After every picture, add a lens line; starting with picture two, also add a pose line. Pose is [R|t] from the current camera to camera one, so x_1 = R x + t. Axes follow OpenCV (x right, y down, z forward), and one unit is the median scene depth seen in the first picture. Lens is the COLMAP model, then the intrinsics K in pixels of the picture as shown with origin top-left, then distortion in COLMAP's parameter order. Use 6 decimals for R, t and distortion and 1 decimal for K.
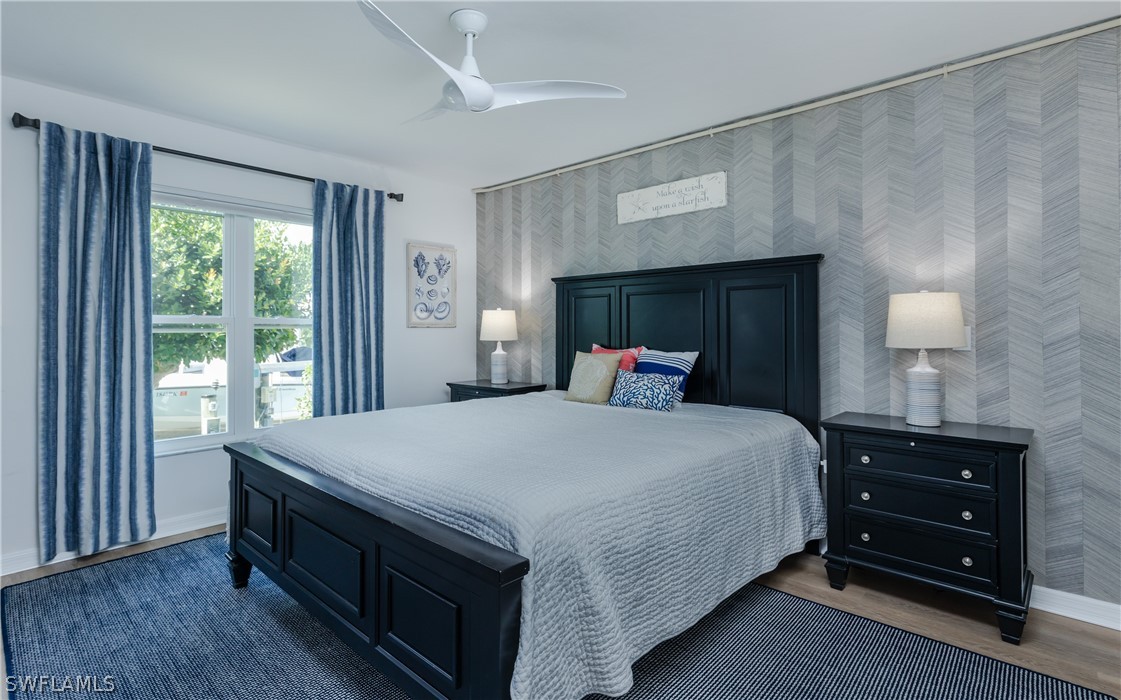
lens RADIAL K [[538.6, 0, 559.2], [0, 538.6, 326.3], [0, 0, 1]] dist [-0.000435, -0.000493]
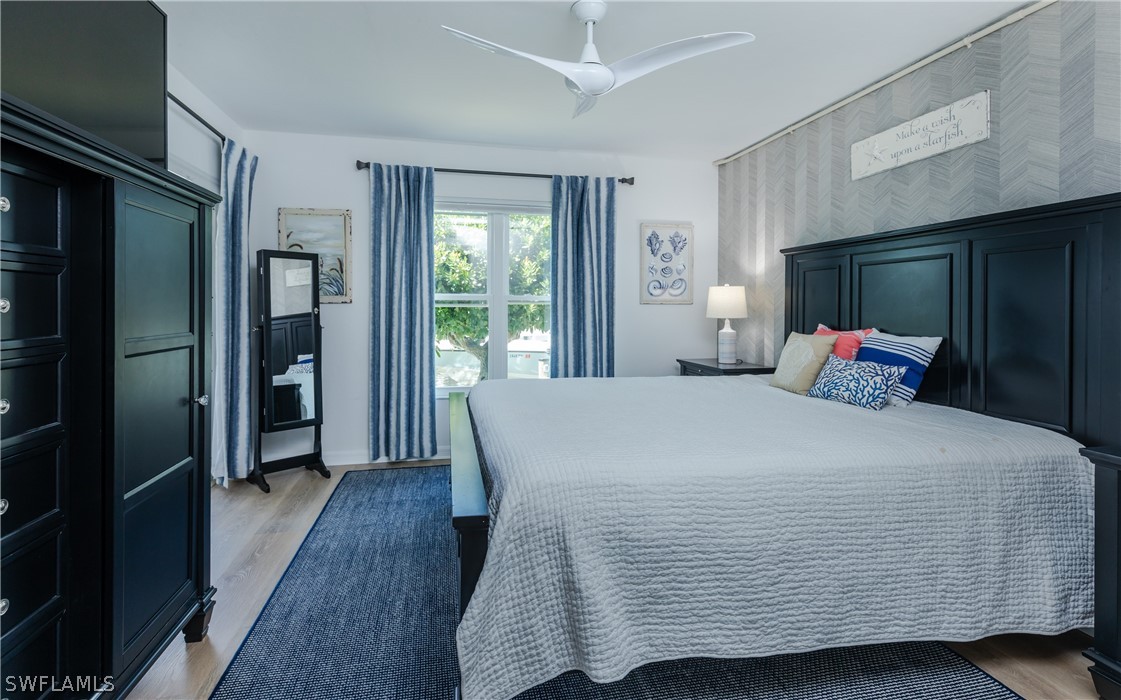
lens RADIAL K [[537.2, 0, 563.8], [0, 537.2, 309.7], [0, 0, 1]] dist [0.000364, -0.000546]
pose [[0.818050, 0.010267, -0.575055, 0.243263], [-0.003940, 0.999917, 0.012248, 0.001374], [0.575133, -0.007754, 0.818023, 0.070848]]
